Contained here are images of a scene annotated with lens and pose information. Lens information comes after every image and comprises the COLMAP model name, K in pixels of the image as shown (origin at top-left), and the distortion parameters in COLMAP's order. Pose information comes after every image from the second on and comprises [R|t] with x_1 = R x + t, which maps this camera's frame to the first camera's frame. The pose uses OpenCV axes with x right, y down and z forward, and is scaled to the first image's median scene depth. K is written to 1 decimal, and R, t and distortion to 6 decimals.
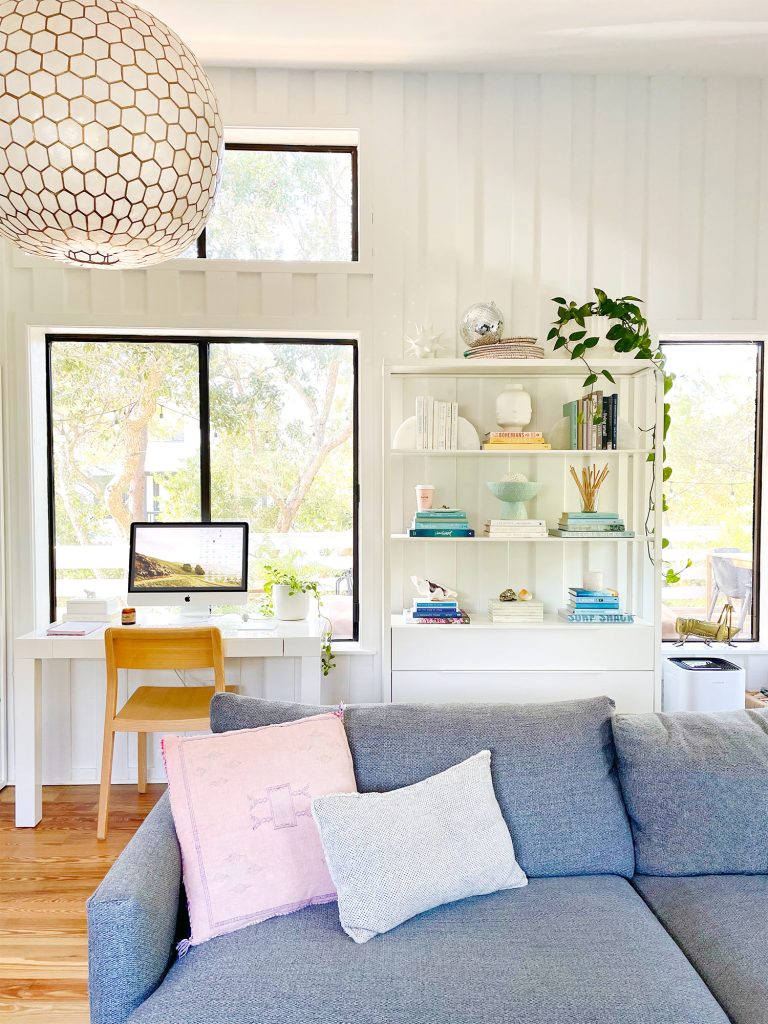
lens RADIAL K [[769.3, 0, 392.7], [0, 769.3, 522.9], [0, 0, 1]] dist [0.088328, -0.113594]
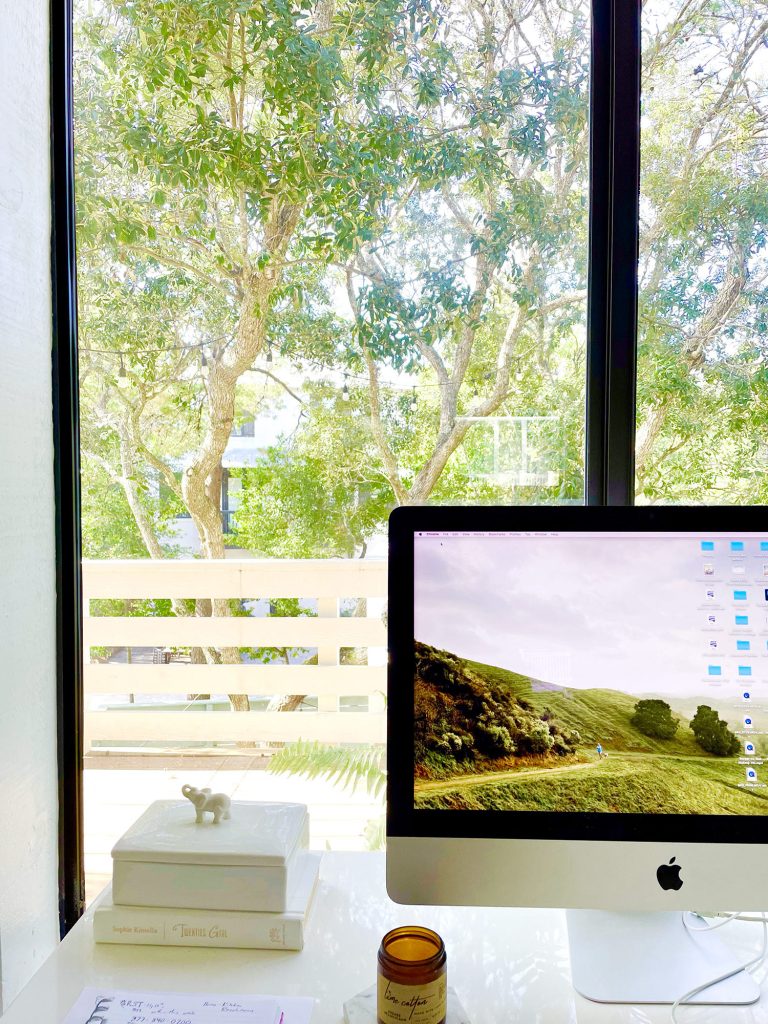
lens RADIAL K [[769.3, 0, 384.6], [0, 769.3, 510.0], [0, 0, 1]] dist [0.088328, -0.113594]
pose [[0.996723, -0.003202, -0.080828, -0.330064], [0.001902, 0.999868, -0.016164, 0.003561], [0.080869, 0.015957, 0.996597, 0.796946]]
